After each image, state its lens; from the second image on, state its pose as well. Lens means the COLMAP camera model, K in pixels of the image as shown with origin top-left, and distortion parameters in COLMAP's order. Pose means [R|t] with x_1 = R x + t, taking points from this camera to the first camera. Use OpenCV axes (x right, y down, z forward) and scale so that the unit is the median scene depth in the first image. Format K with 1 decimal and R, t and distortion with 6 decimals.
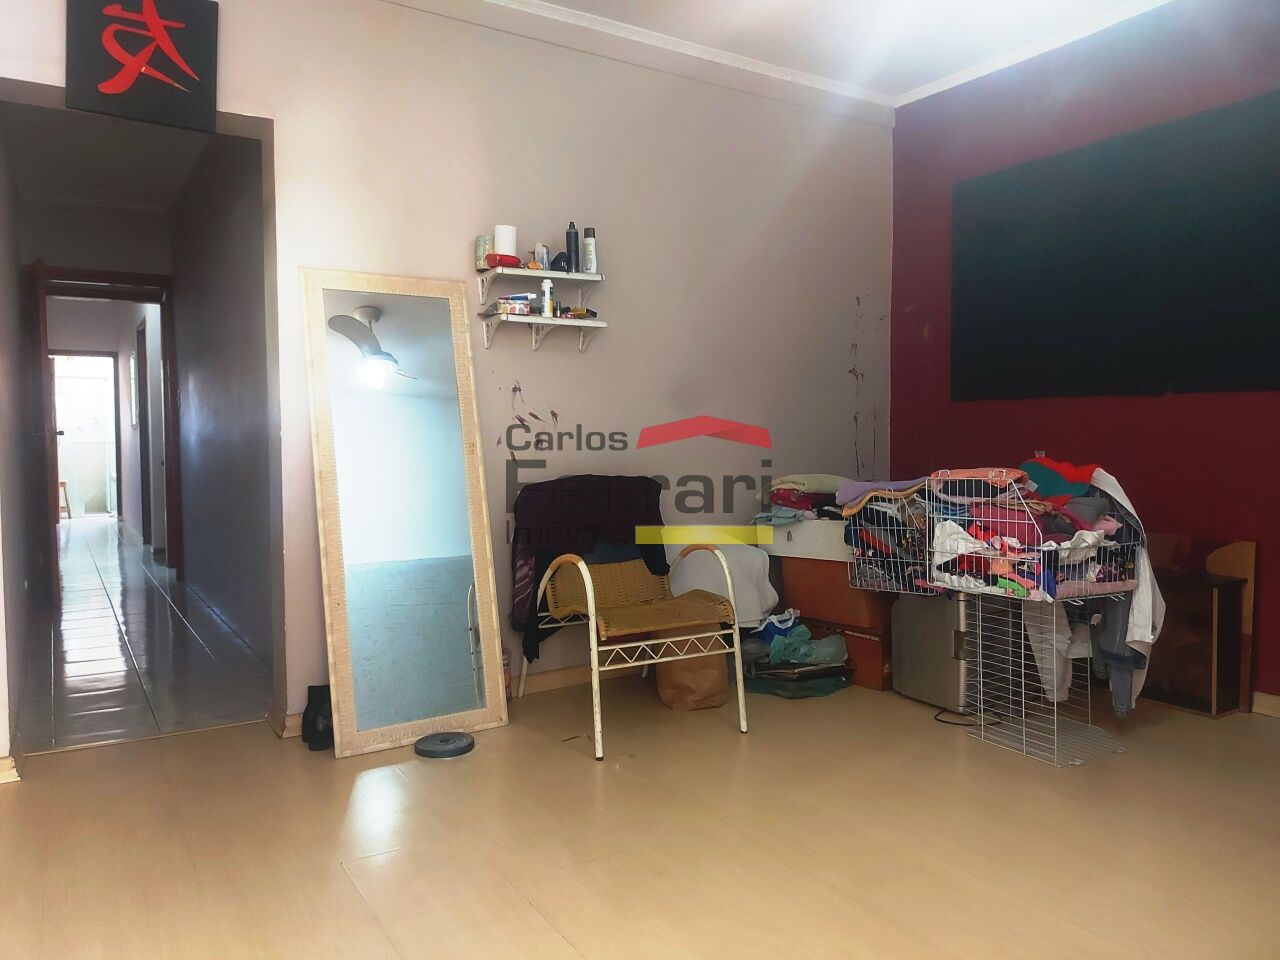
lens RADIAL K [[923.3, 0, 634.9], [0, 923.3, 476.3], [0, 0, 1]] dist [0.063551, -0.085867]
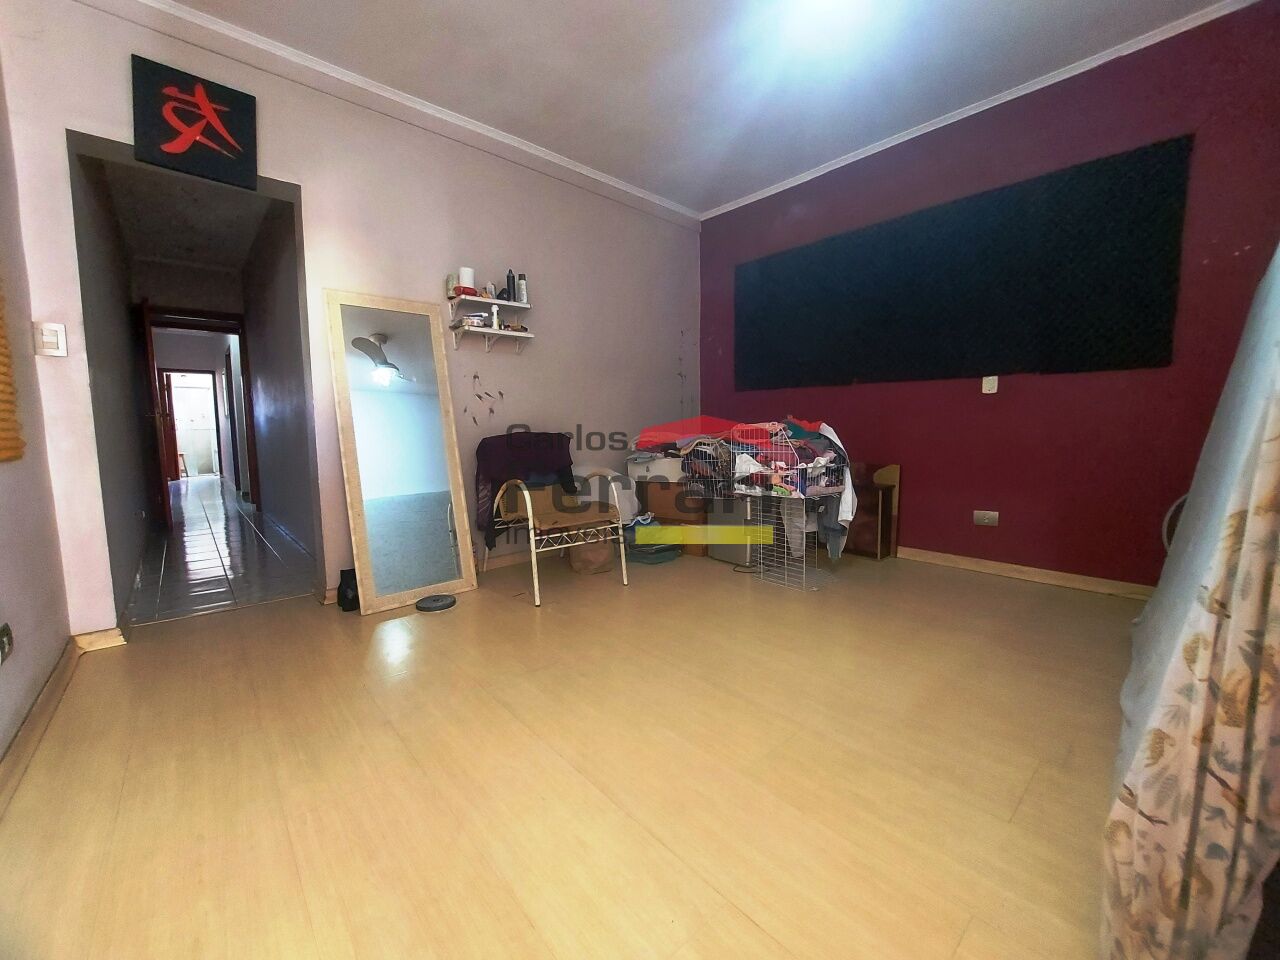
lens RADIAL K [[509.3, 0, 632.2], [0, 509.3, 477.3], [0, 0, 1]] dist [-0.018098, -0.000063]
pose [[0.985434, -0.021904, 0.168644, -0.018439], [0.013337, 0.998570, 0.051770, 0.036799], [-0.169536, -0.048766, 0.984317, 0.112250]]
